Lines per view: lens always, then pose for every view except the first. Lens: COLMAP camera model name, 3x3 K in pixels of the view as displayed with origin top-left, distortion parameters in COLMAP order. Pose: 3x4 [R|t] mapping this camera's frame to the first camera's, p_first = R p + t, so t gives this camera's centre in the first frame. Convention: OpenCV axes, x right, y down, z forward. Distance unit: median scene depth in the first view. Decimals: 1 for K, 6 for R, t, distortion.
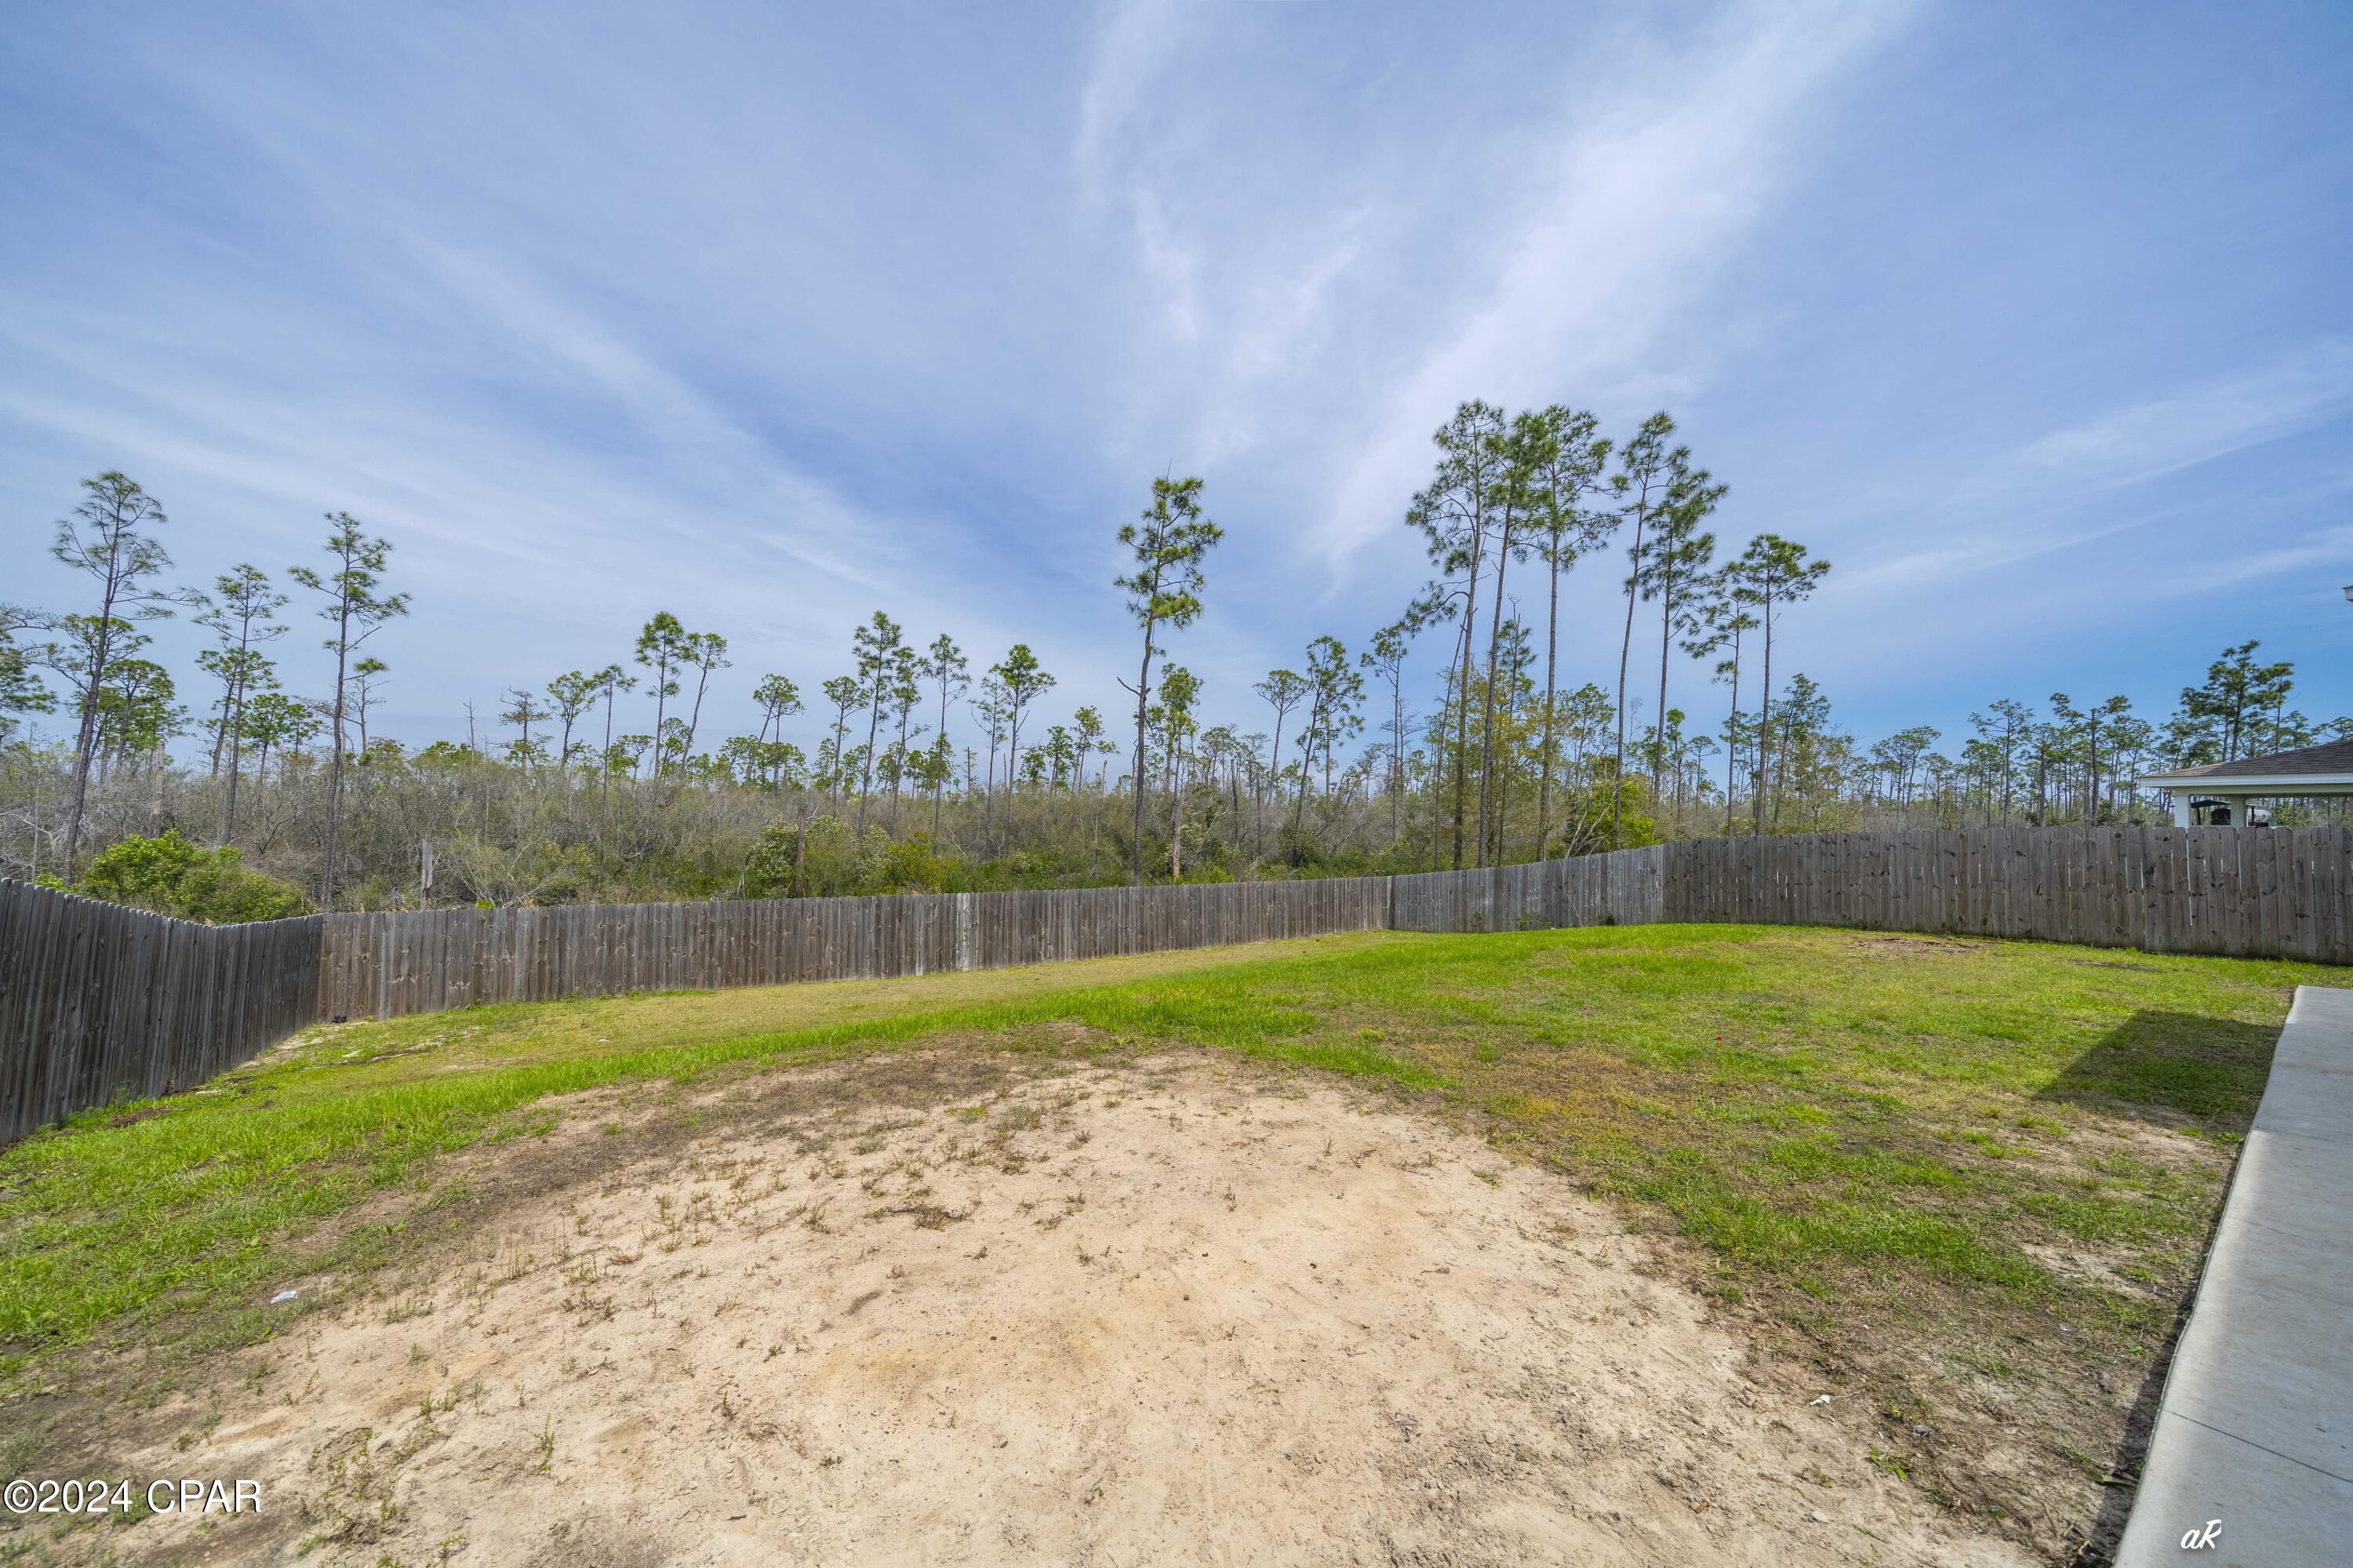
lens RADIAL K [[797.5, 0, 1174.7], [0, 797.5, 777.0], [0, 0, 1]] dist [-0.000033, -0.000016]
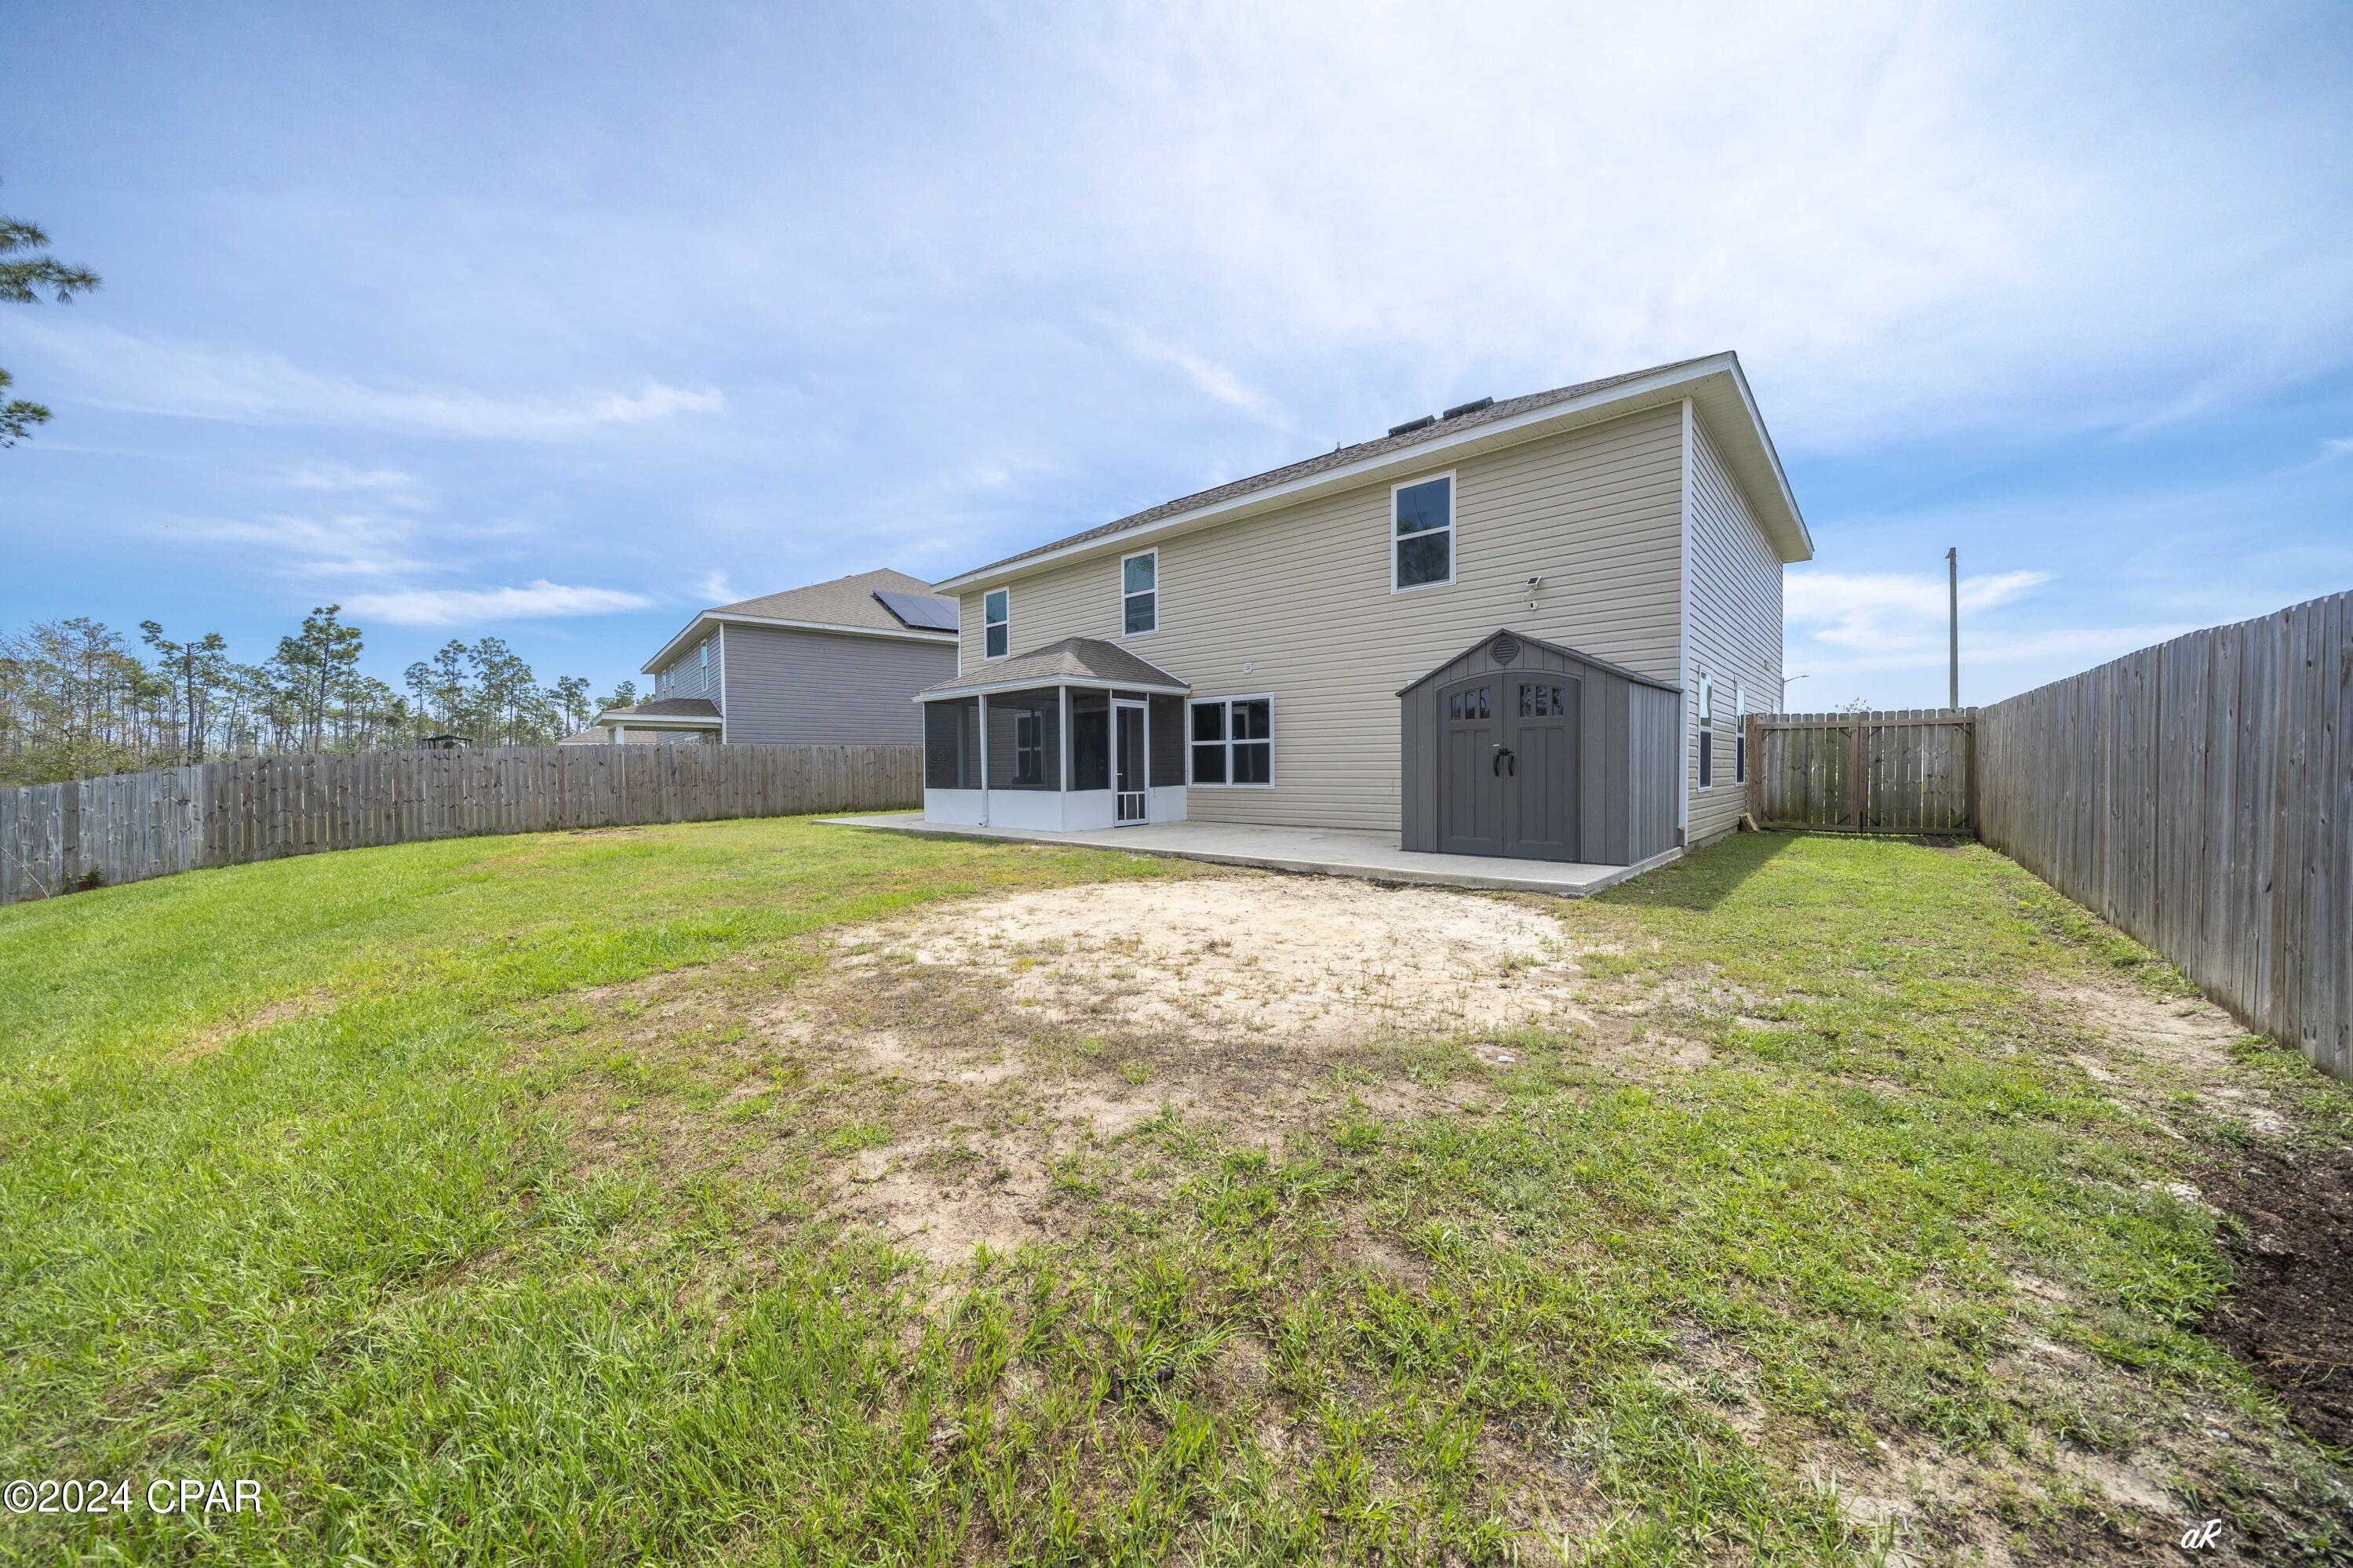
lens RADIAL K [[797.4, 0, 1174.7], [0, 797.4, 777.1], [0, 0, 1]] dist [-0.000033, -0.000016]
pose [[-0.230749, -0.023371, 0.972733, -0.402126], [-0.046479, 0.998835, 0.012972, 0.049649], [-0.971903, -0.042219, -0.231566, 0.331794]]
